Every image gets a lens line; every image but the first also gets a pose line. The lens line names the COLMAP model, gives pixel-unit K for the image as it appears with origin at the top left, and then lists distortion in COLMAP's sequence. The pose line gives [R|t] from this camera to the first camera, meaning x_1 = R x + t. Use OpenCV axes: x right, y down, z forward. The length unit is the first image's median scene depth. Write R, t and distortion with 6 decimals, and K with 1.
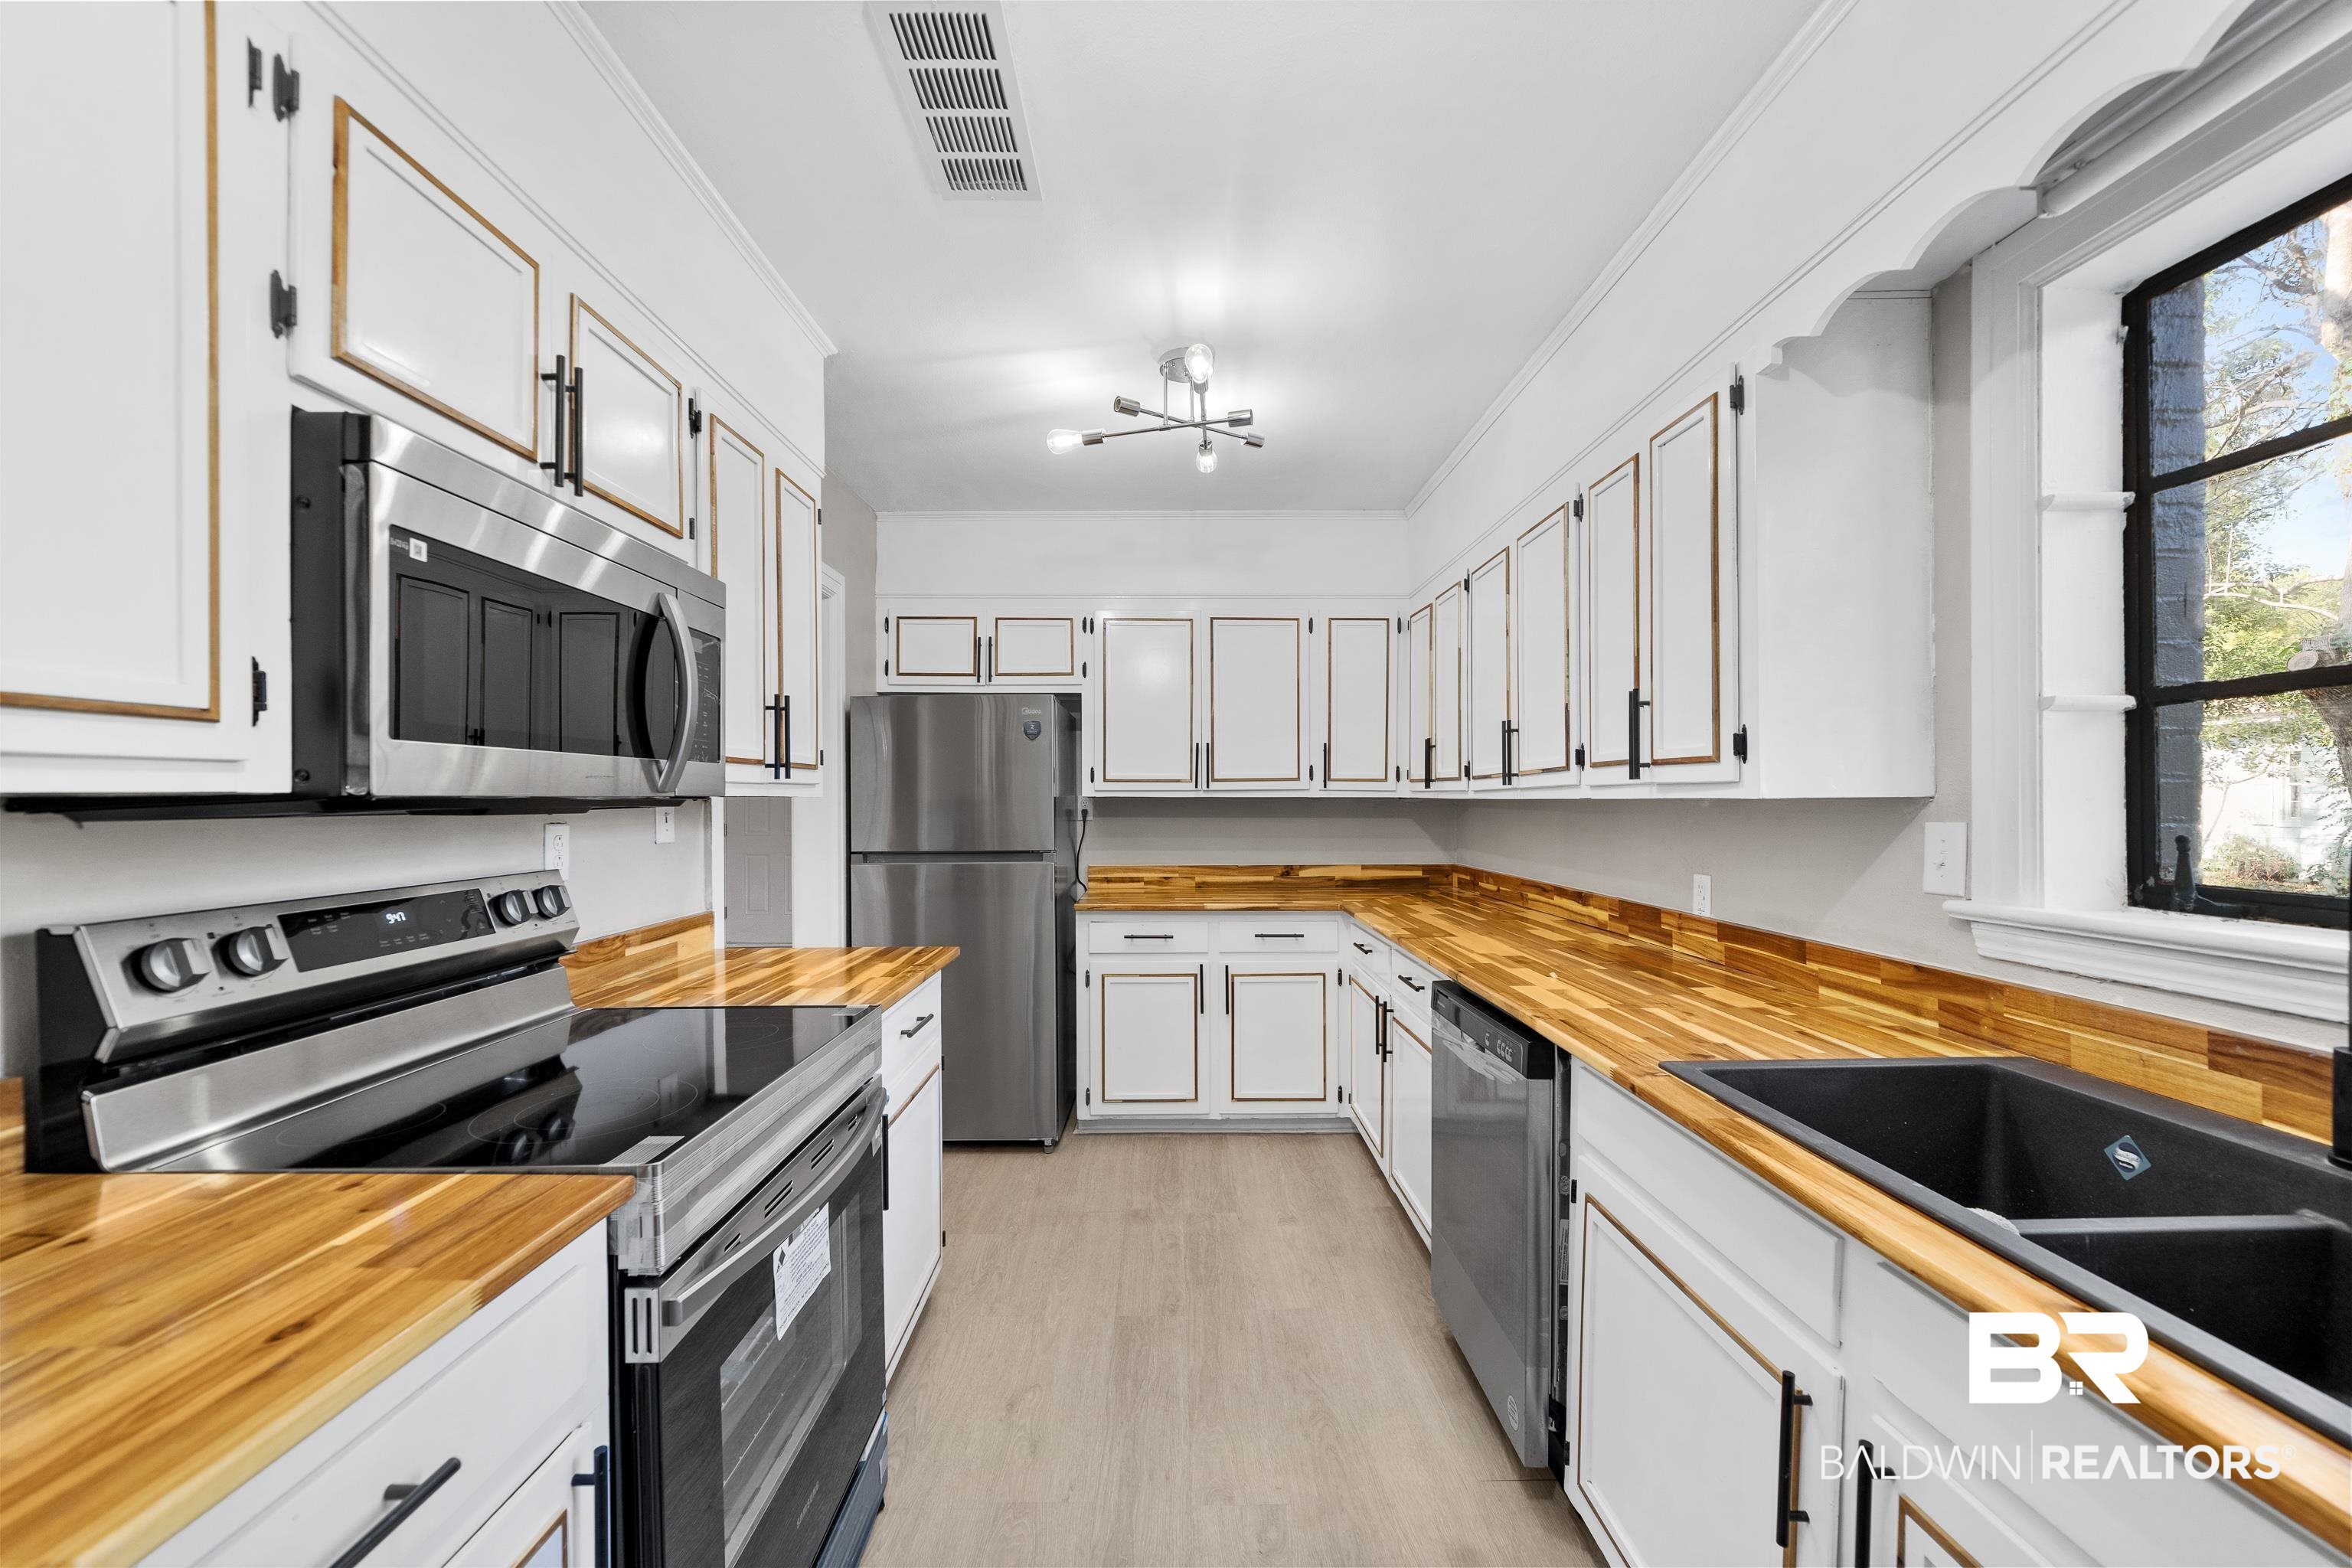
lens RADIAL K [[916.9, 0, 1178.0], [0, 916.9, 798.7], [0, 0, 1]] dist [-0.005432, 0.001217]
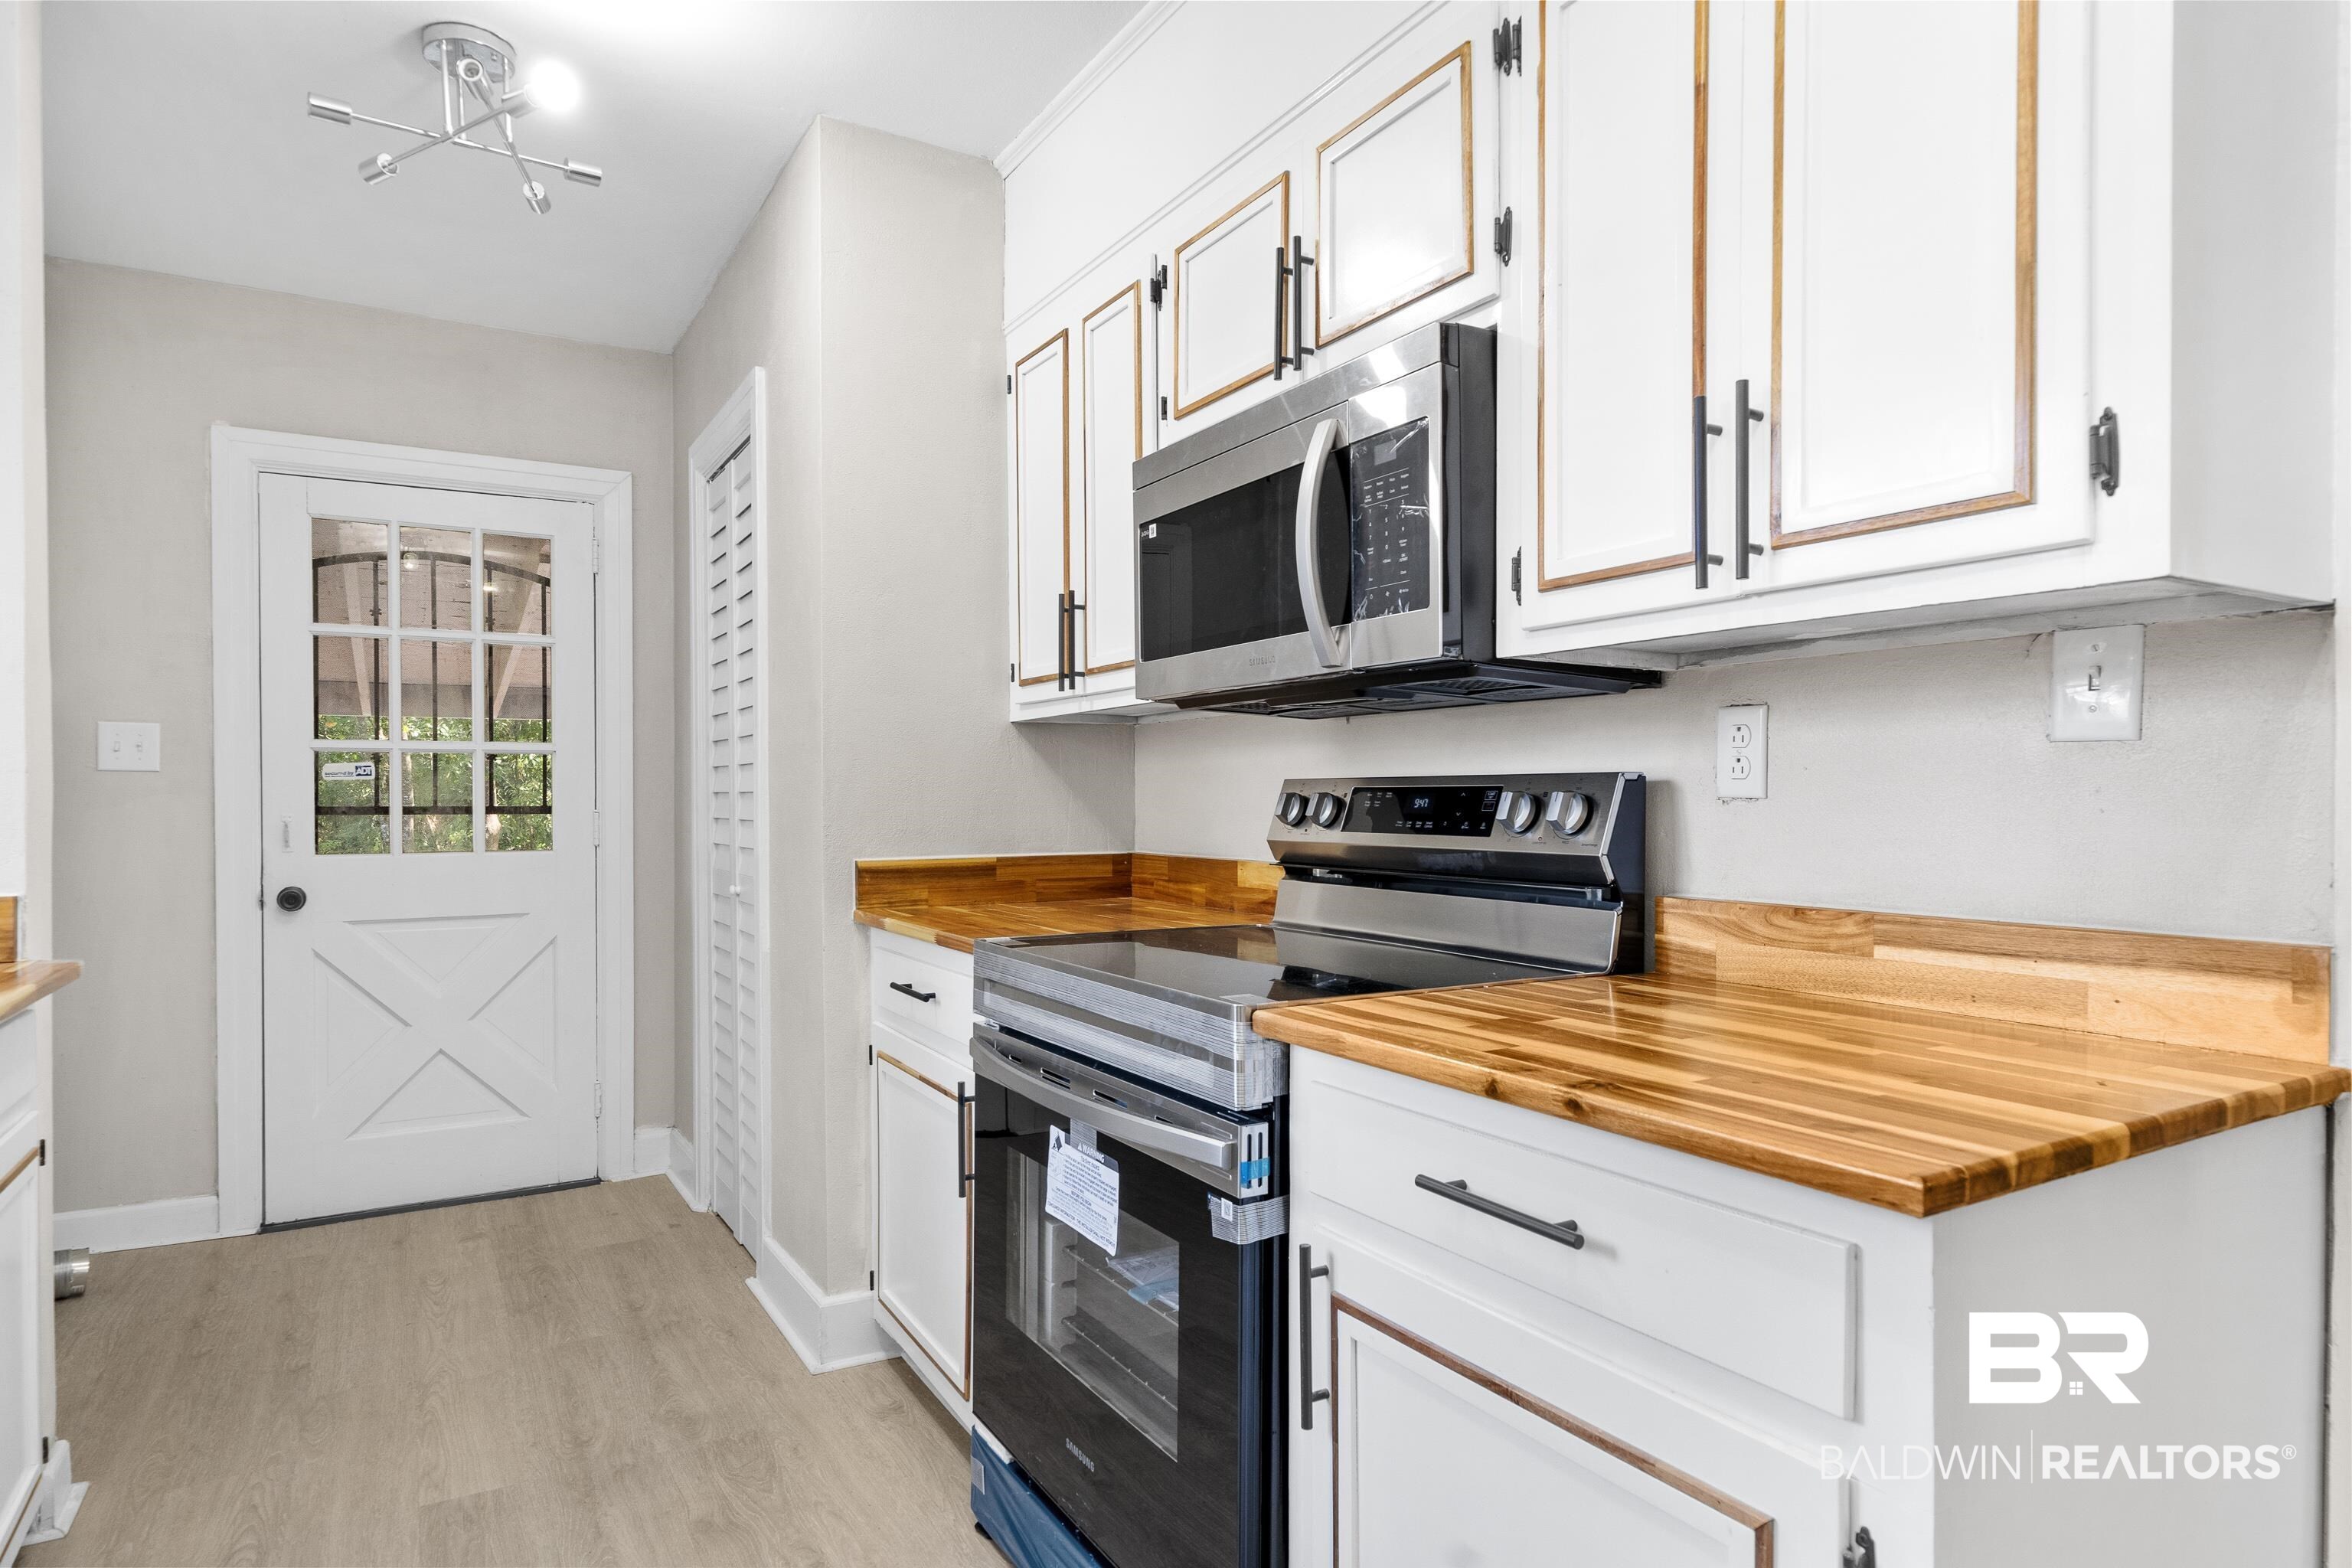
lens RADIAL K [[1313.0, 0, 1169.6], [0, 1313.0, 795.3], [0, 0, 1]] dist [0.003970, -0.001162]
pose [[-0.866141, 0.012467, -0.499644, 0.112048], [0.010373, 0.999922, 0.006969, 0.074086], [0.499692, 0.000853, -0.866203, 1.494134]]
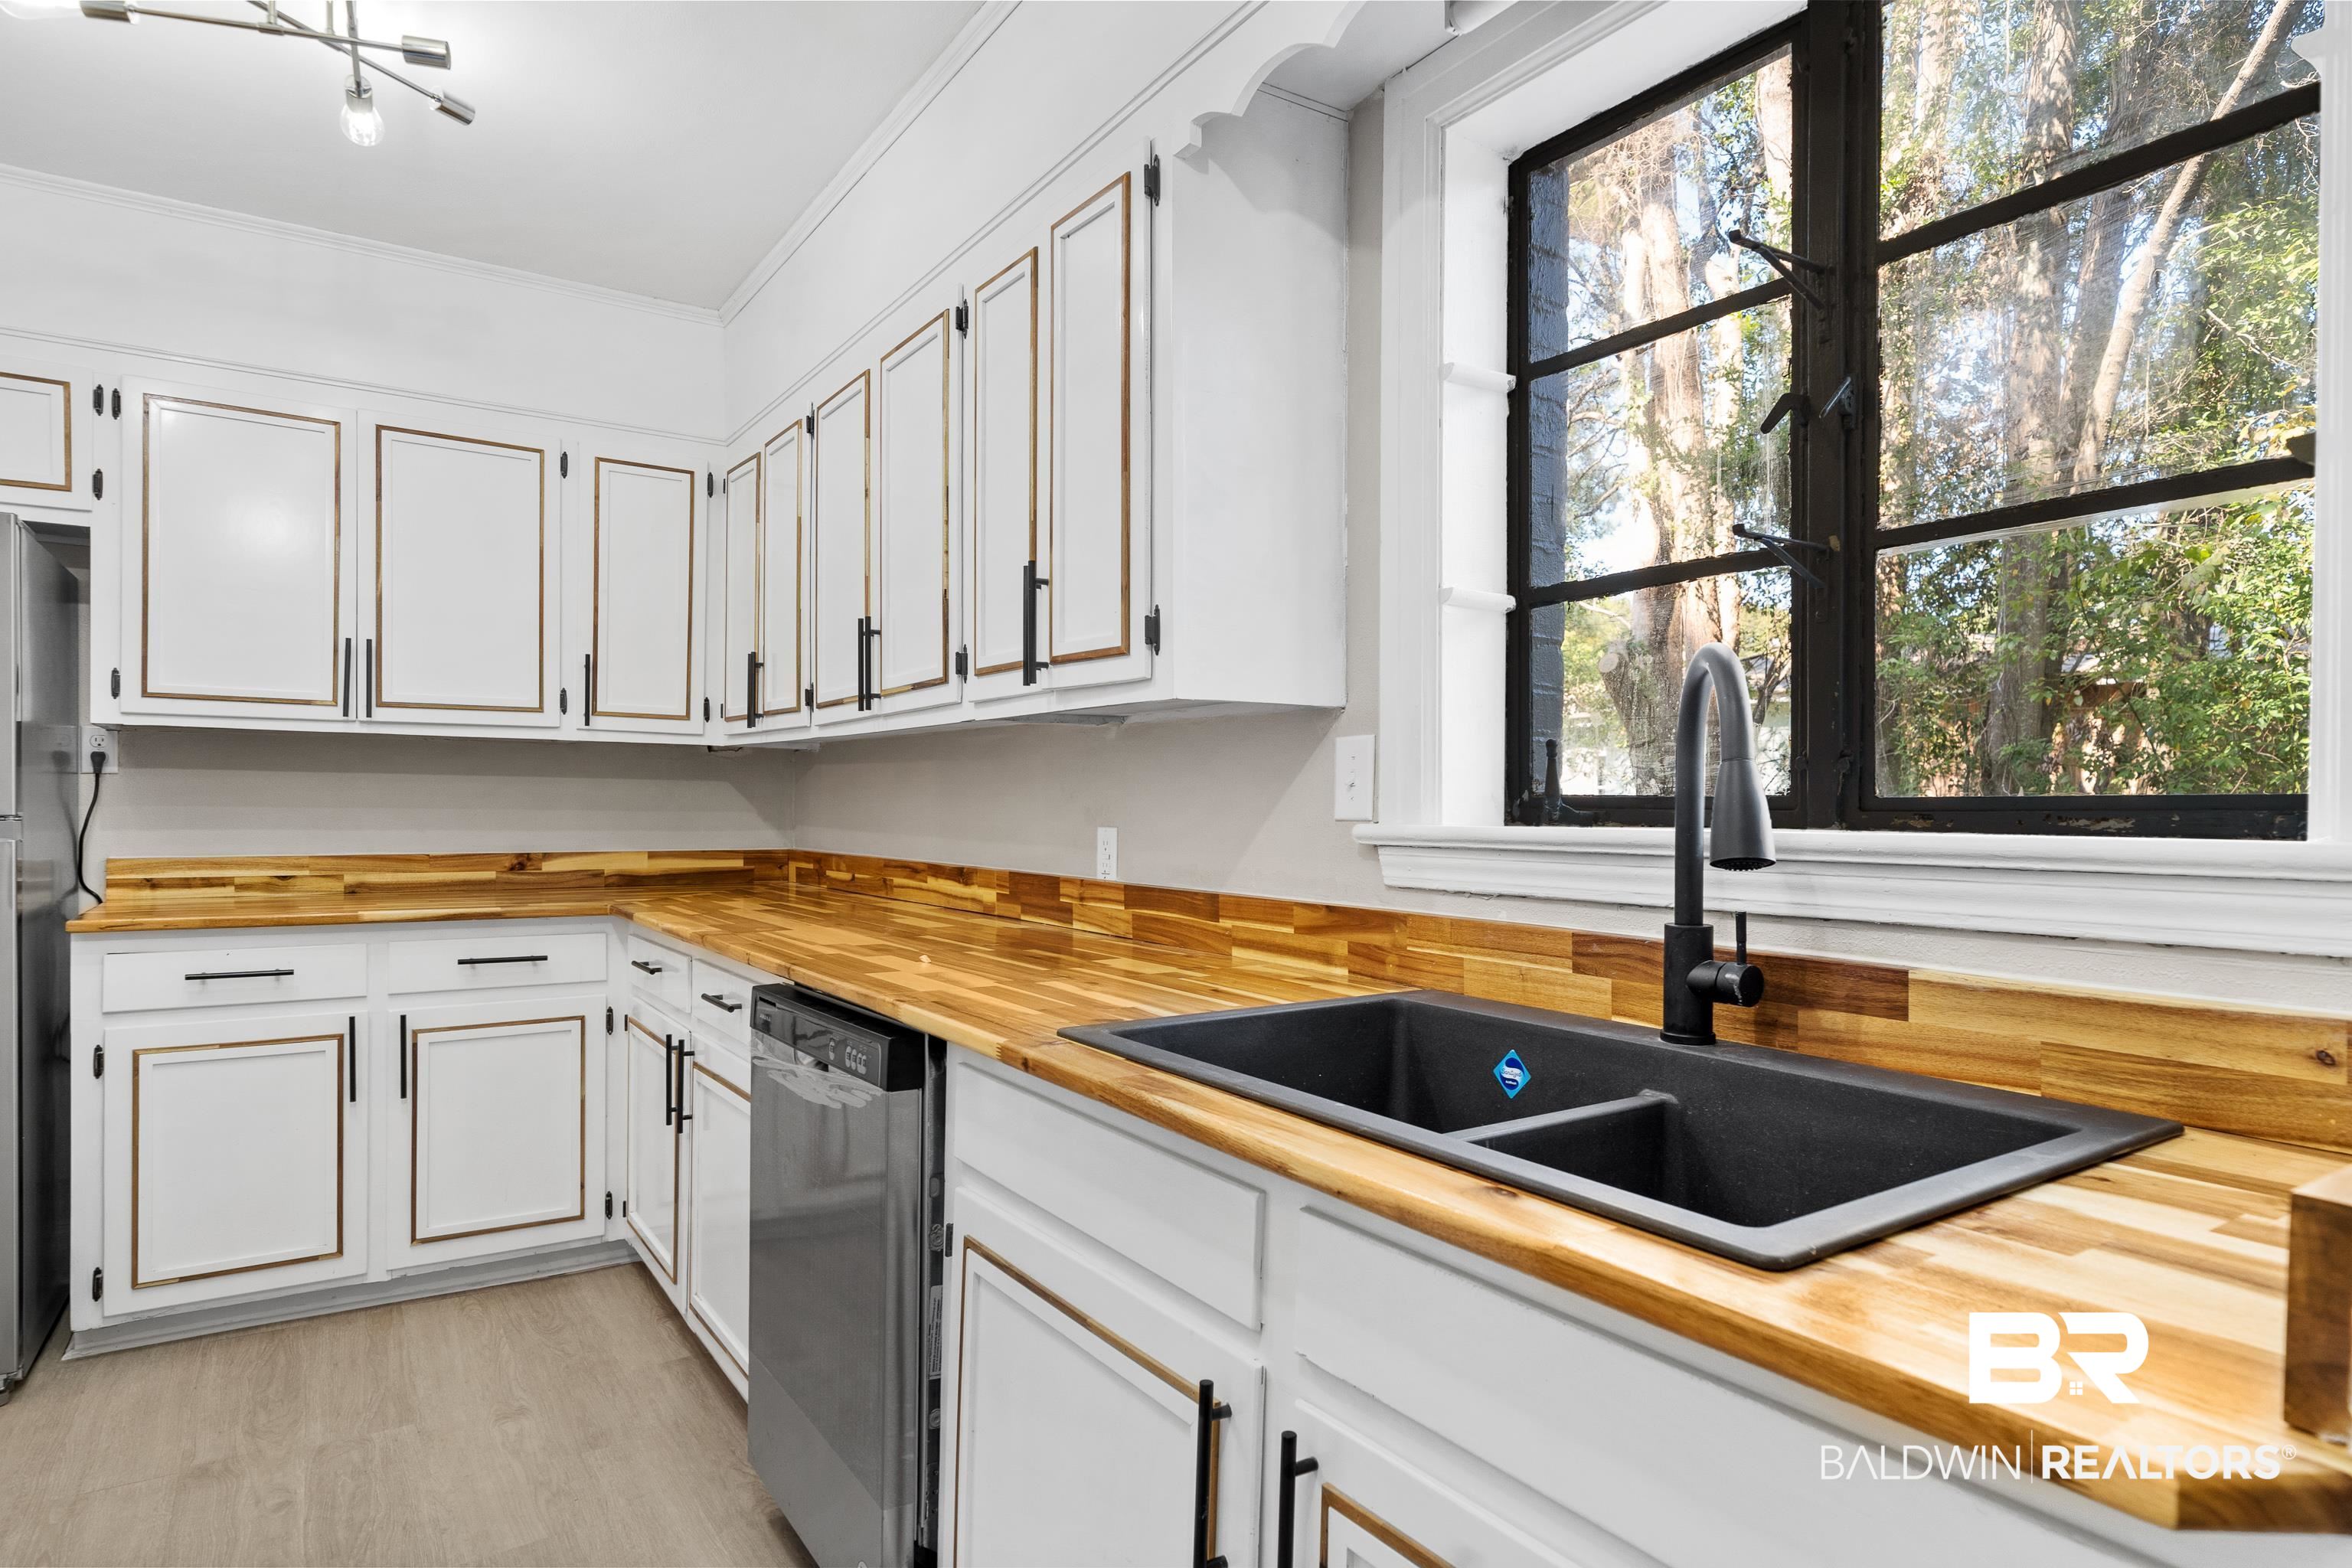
lens RADIAL K [[1313.0, 0, 1167.3], [0, 1313.0, 798.3], [0, 0, 1]] dist [0.003970, -0.001162]
pose [[0.843145, 0.005661, 0.537656, 0.021393], [-0.006244, 0.999980, -0.000737, 0.069876], [-0.537650, -0.002736, 0.843164, 0.043074]]
